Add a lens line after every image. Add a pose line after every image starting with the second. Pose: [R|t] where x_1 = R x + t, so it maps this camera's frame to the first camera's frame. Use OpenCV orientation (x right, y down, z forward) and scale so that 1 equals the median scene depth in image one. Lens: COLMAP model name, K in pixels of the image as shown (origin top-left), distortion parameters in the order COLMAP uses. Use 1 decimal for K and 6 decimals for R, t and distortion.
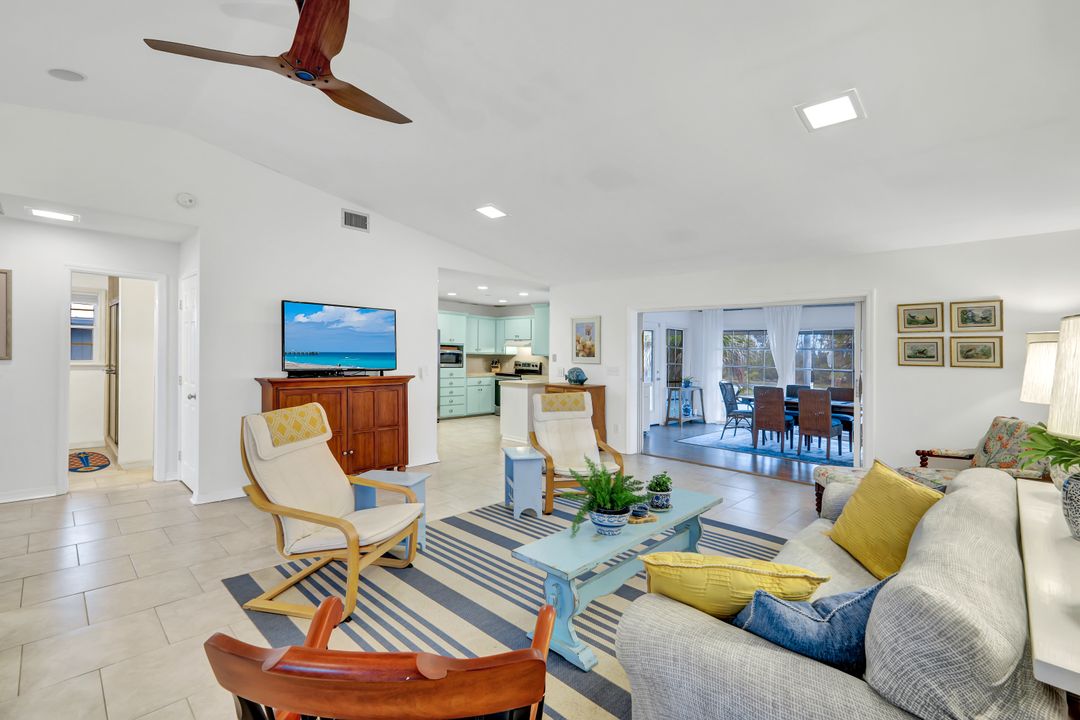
lens RADIAL K [[473.0, 0, 542.2], [0, 473.0, 351.8], [0, 0, 1]] dist [-0.001092, -0.000186]
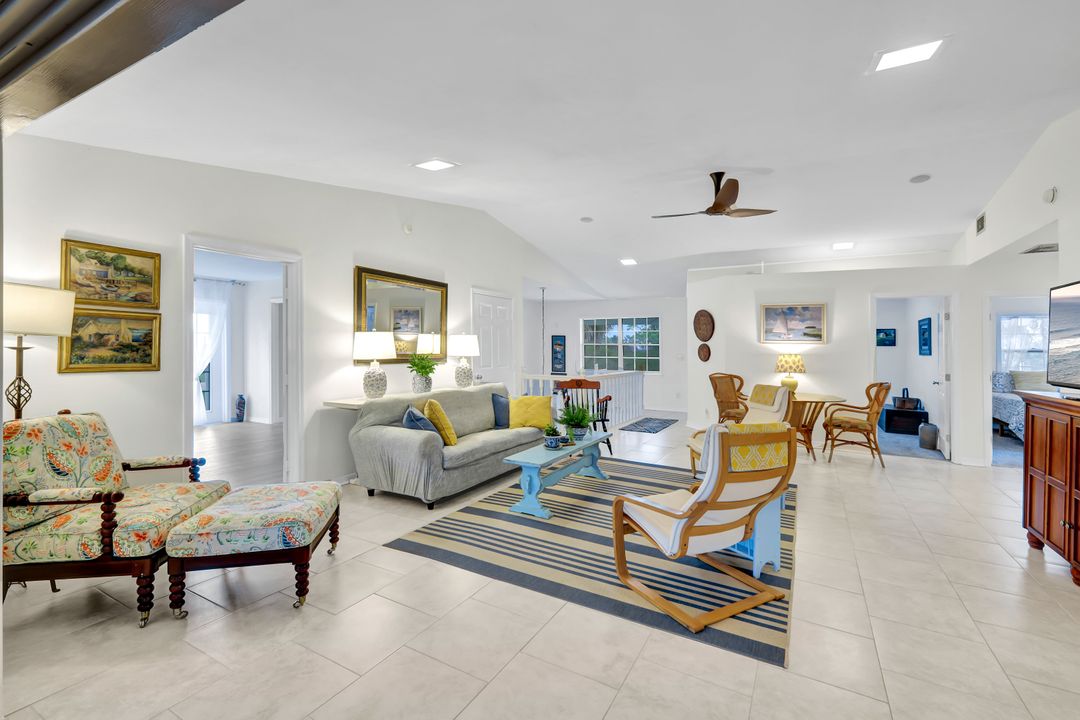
lens RADIAL K [[470.1, 0, 541.6], [0, 470.1, 345.9], [0, 0, 1]] dist [0.000672, -0.000075]
pose [[-0.966394, -0.043189, -0.253411, 0.252179], [-0.042686, 0.999060, -0.007485, 0.009020], [0.253496, 0.003584, -0.967330, 0.932810]]
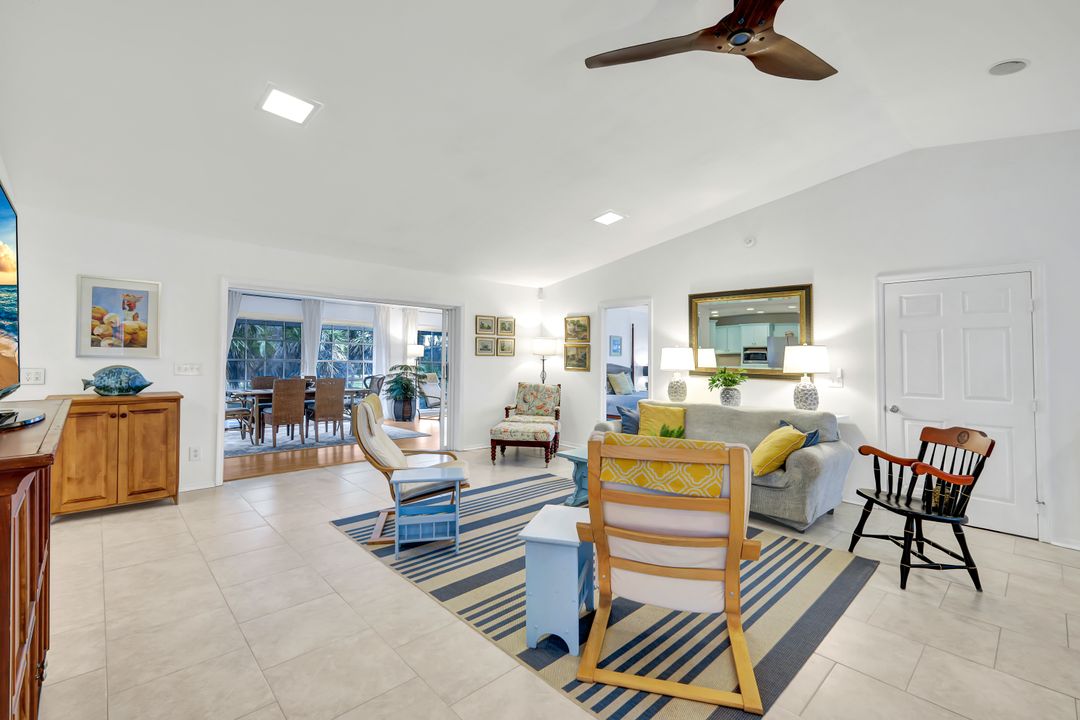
lens RADIAL K [[474.9, 0, 541.8], [0, 474.9, 342.9], [0, 0, 1]] dist [0.001229, -0.000075]
pose [[0.043644, 0.011159, 0.998985, -0.469540], [-0.022261, 0.999700, -0.010194, -0.000087], [-0.998799, -0.021793, 0.043879, 0.452160]]
